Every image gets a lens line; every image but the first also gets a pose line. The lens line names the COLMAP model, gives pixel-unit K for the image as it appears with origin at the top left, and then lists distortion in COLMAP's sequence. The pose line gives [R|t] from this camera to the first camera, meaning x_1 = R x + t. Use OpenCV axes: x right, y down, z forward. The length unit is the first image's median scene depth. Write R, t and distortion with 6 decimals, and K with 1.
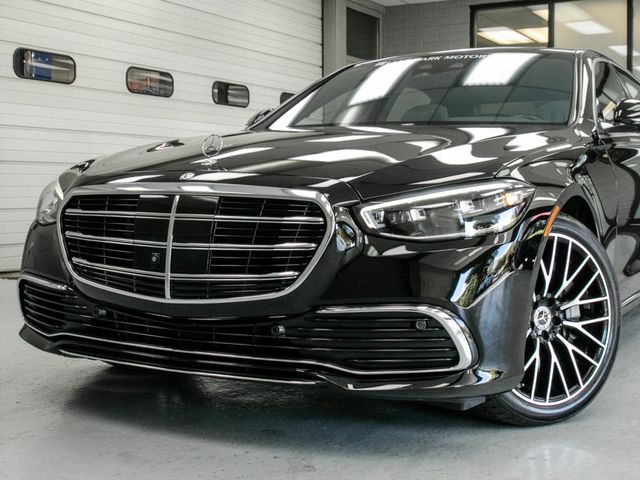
lens RADIAL K [[923.4, 0, 354.9], [0, 923.4, 239.5], [0, 0, 1]] dist [0.006846, -0.006416]
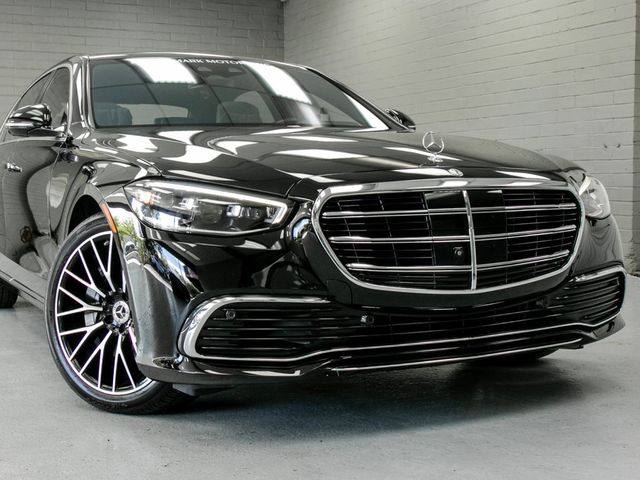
lens RADIAL K [[923.0, 0, 296.4], [0, 923.0, 207.4], [0, 0, 1]] dist [-0.026018, -0.044995]
pose [[0.602977, -0.049760, 0.796205, -1.101826], [0.073152, 0.997297, 0.006929, -0.048163], [-0.794397, 0.054065, 0.604987, 0.504568]]
